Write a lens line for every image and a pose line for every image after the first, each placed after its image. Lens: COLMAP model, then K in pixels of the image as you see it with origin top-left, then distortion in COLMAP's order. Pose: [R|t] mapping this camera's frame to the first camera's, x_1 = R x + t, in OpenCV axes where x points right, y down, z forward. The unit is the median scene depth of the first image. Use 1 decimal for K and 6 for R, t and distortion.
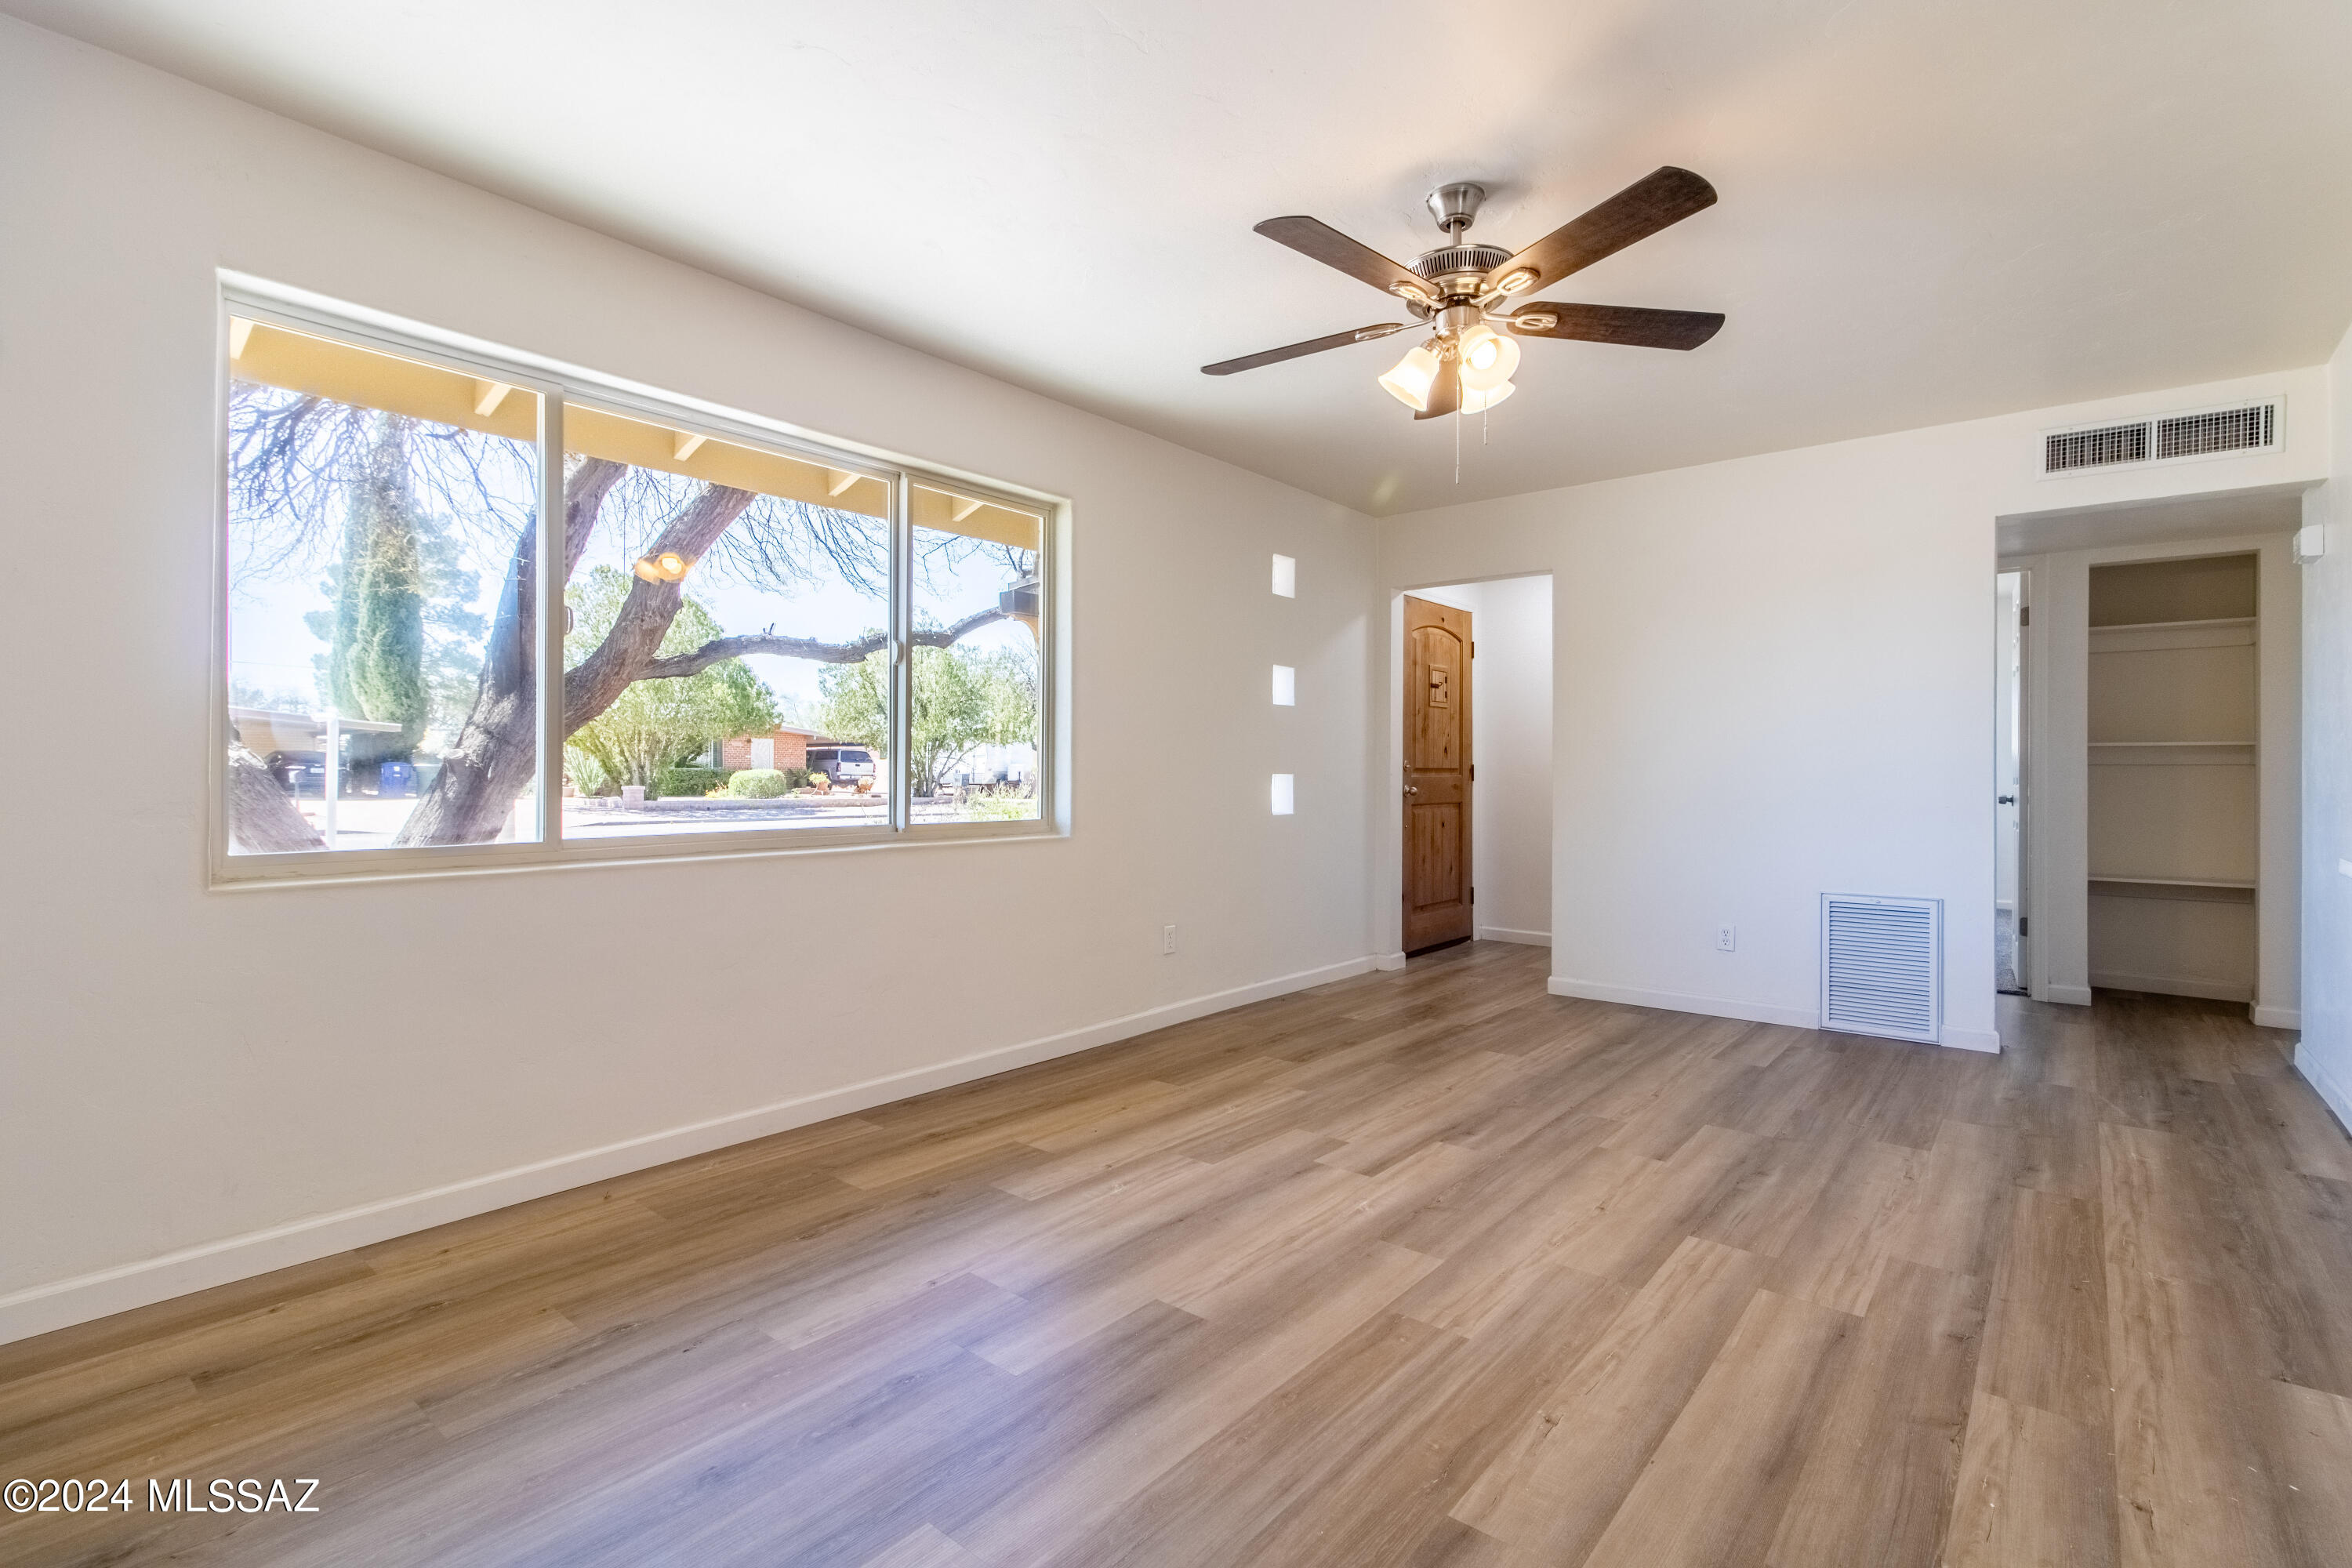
lens RADIAL K [[1076.0, 0, 1160.2], [0, 1076.0, 772.5], [0, 0, 1]] dist [0.002072, 0.000094]
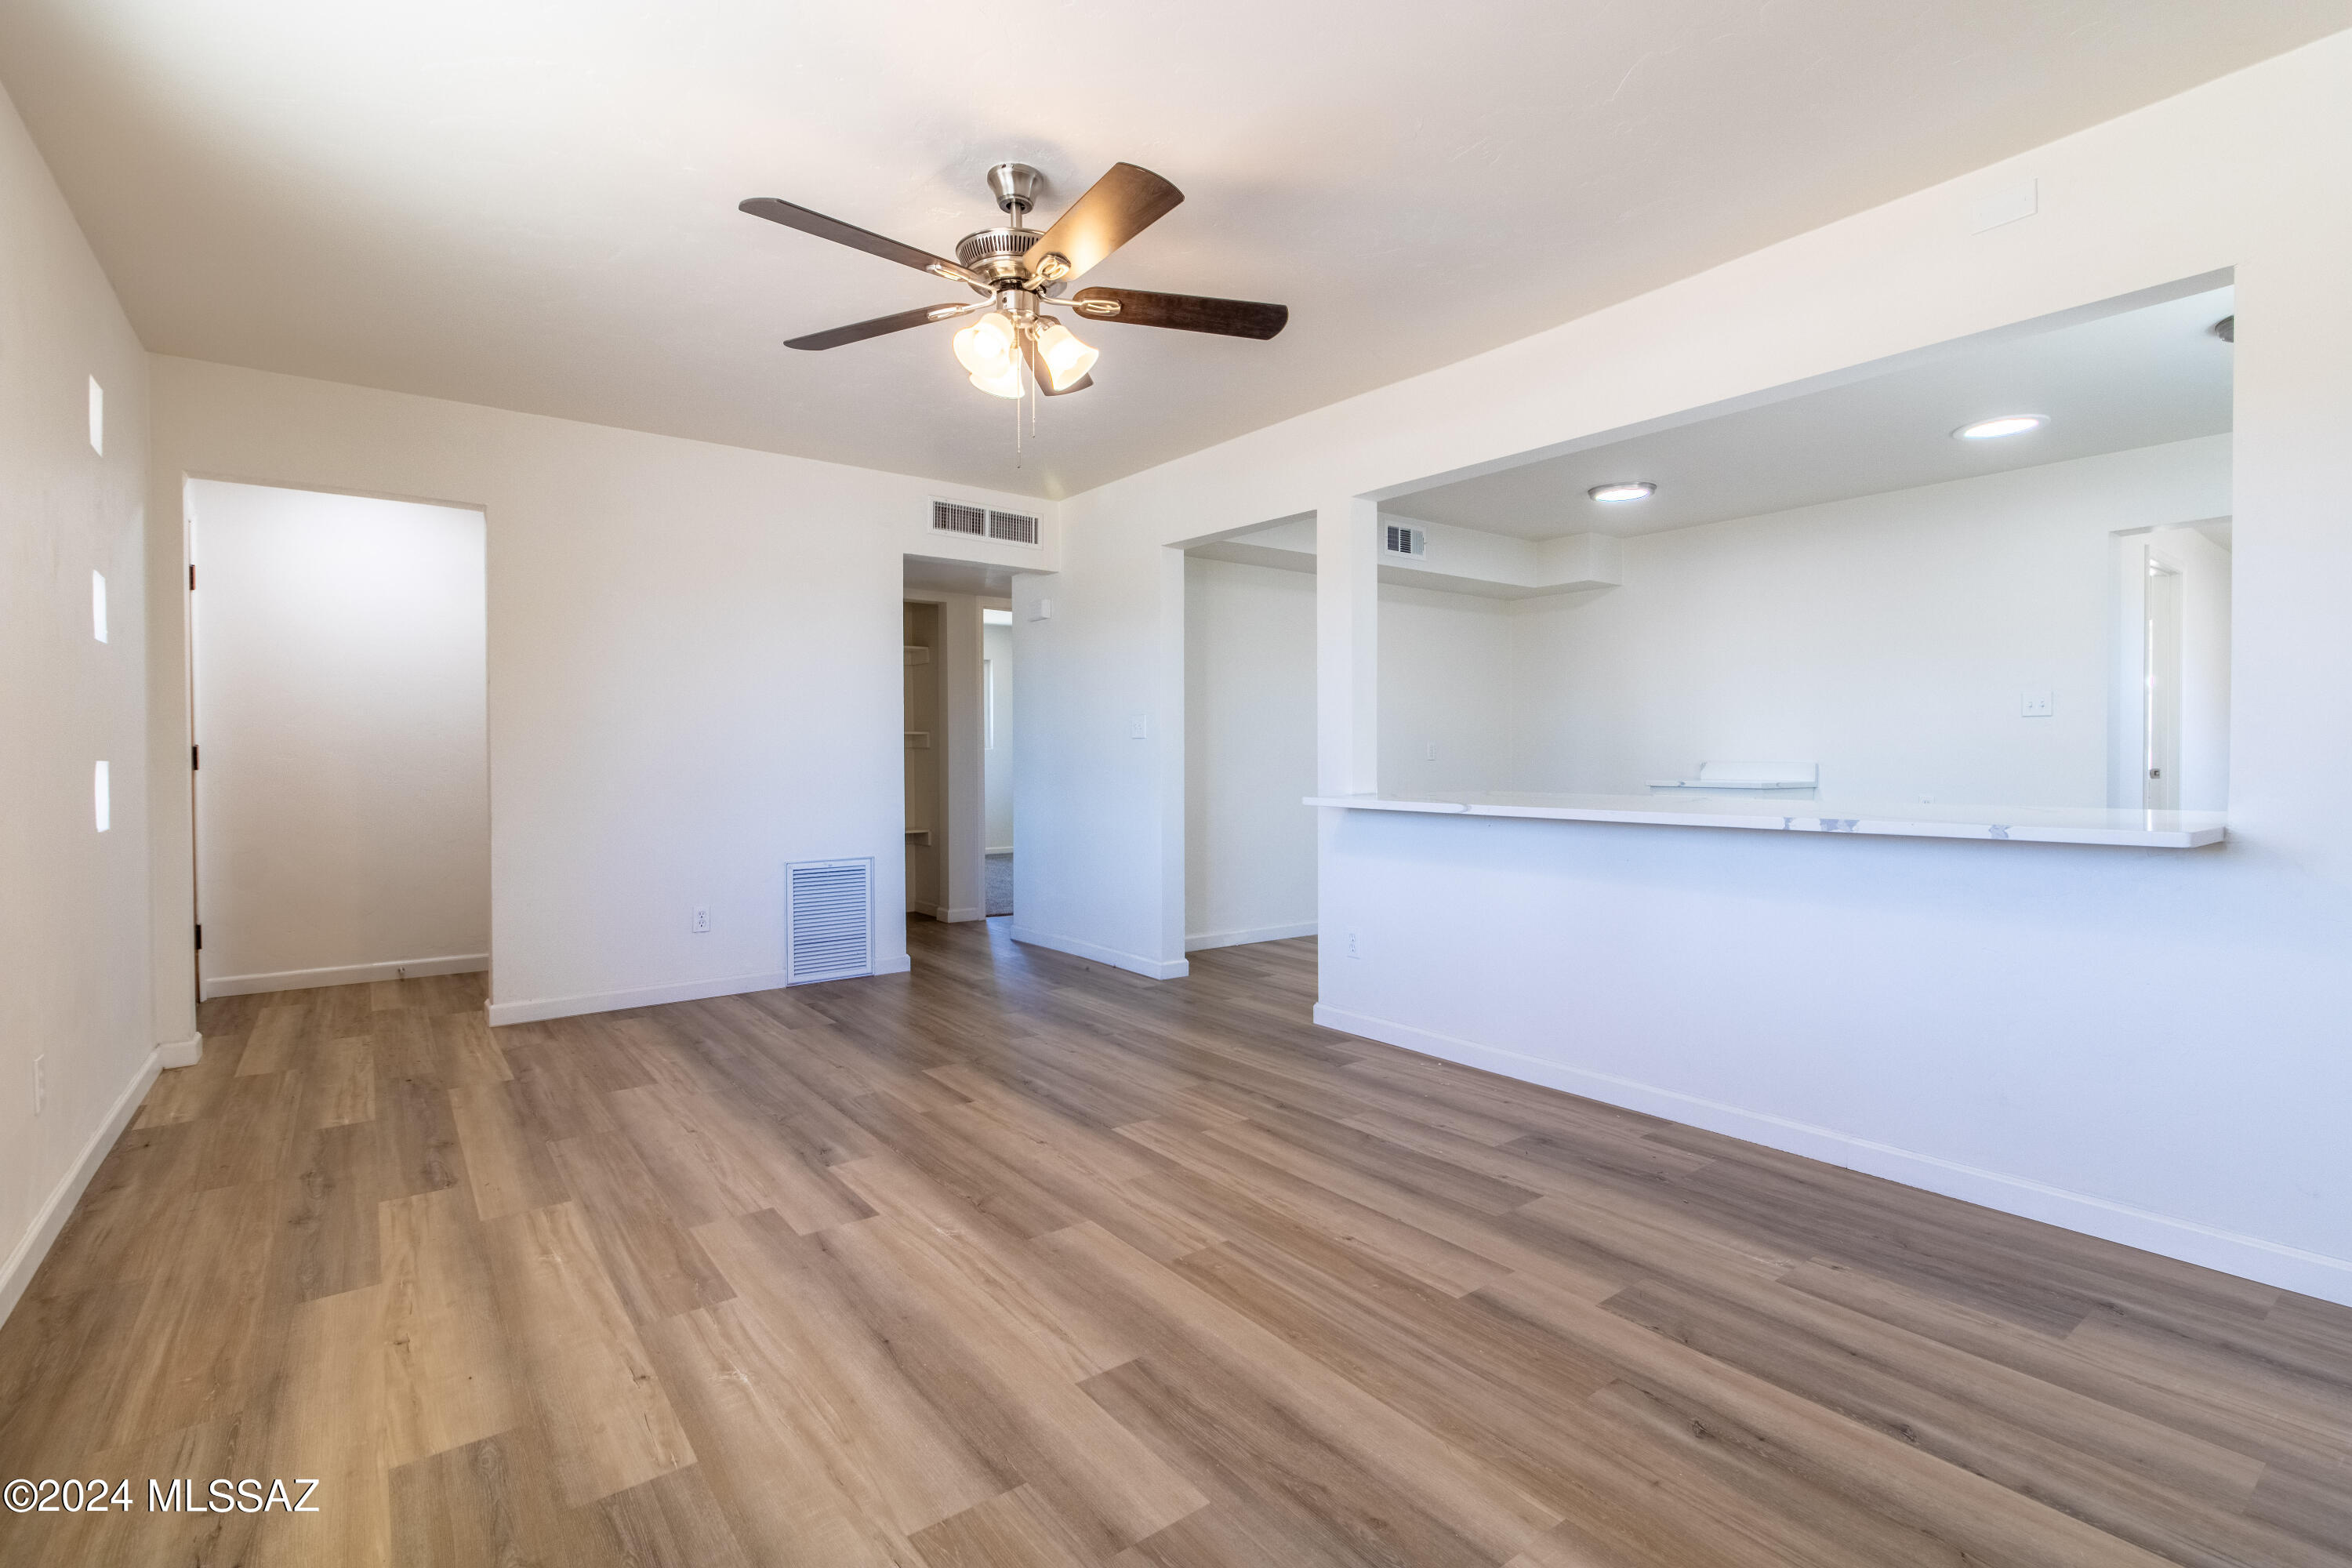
lens RADIAL K [[1100.7, 0, 1196.7], [0, 1100.7, 773.5], [0, 0, 1]] dist [0.002226, -0.003688]
pose [[0.206338, -0.019438, 0.978288, -0.623720], [0.004248, 0.999811, 0.018970, 0.000773], [-0.978472, 0.000241, 0.206382, 0.564770]]
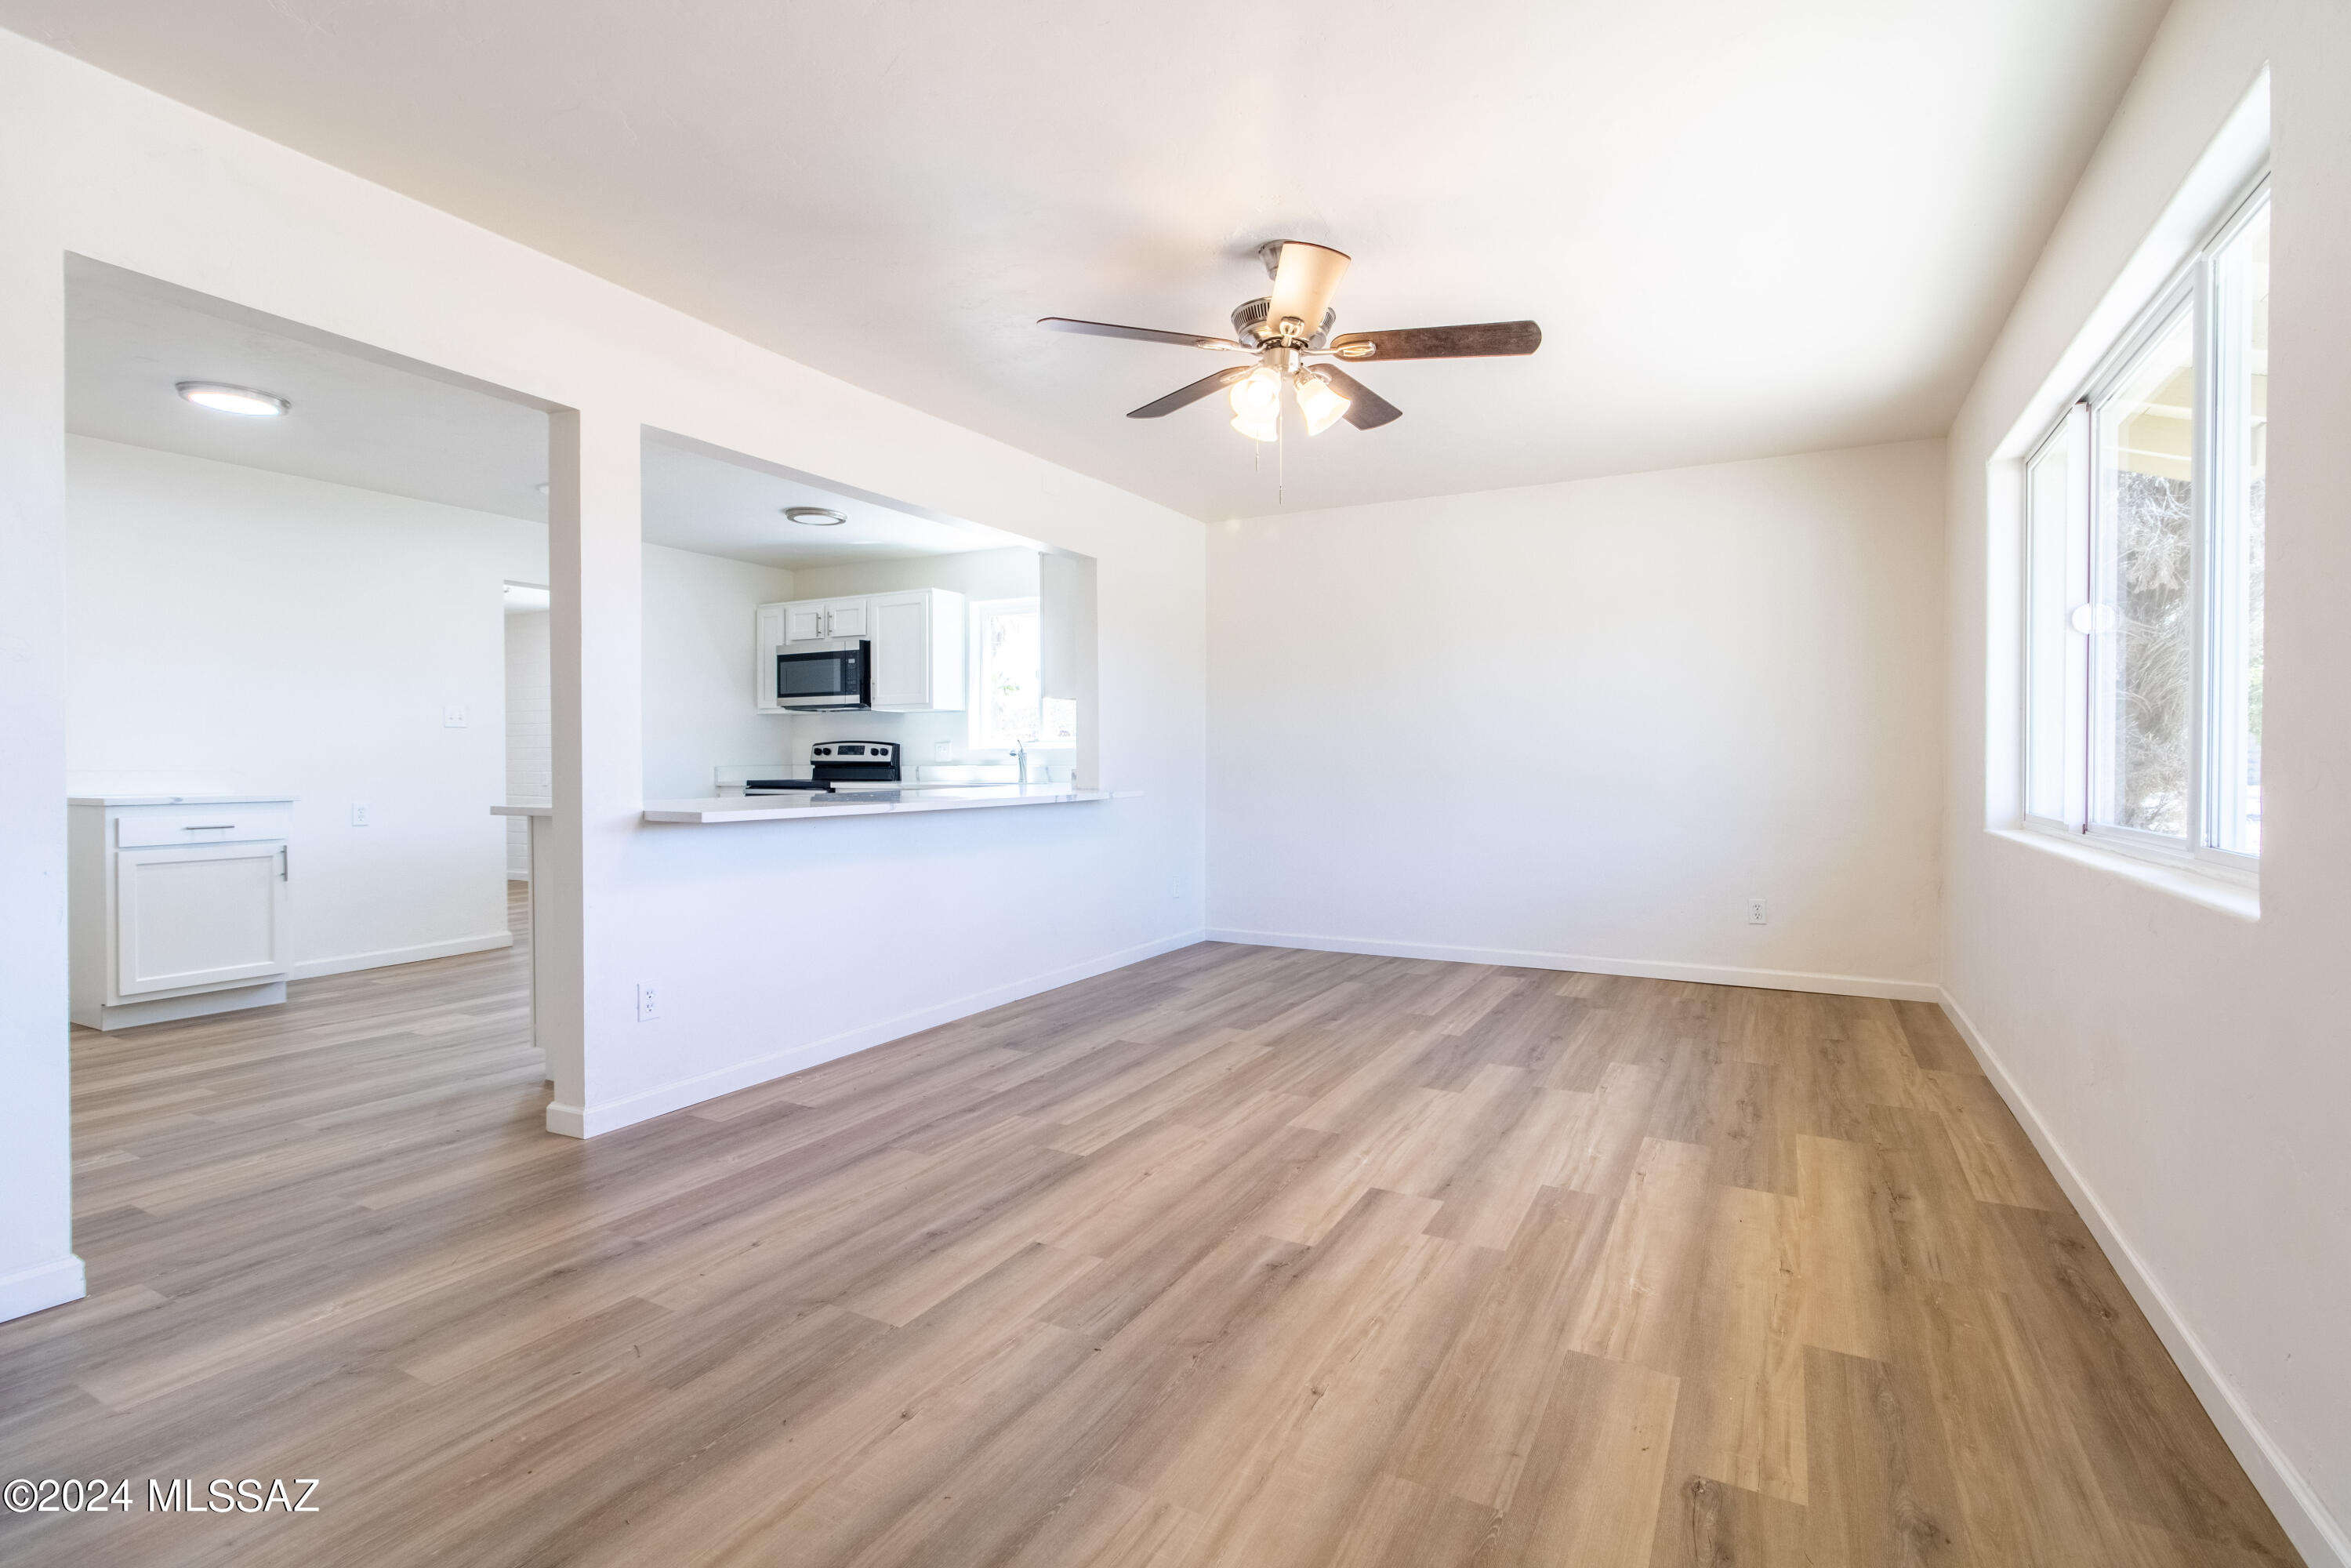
lens RADIAL K [[1100.3, 0, 1196.2], [0, 1100.3, 773.5], [0, 0, 1]] dist [0.002226, -0.003688]
pose [[-0.974824, 0.000165, -0.222974, 0.558786], [-0.002318, 0.999938, 0.010875, 0.007967], [0.222962, 0.011118, -0.974764, 1.898934]]
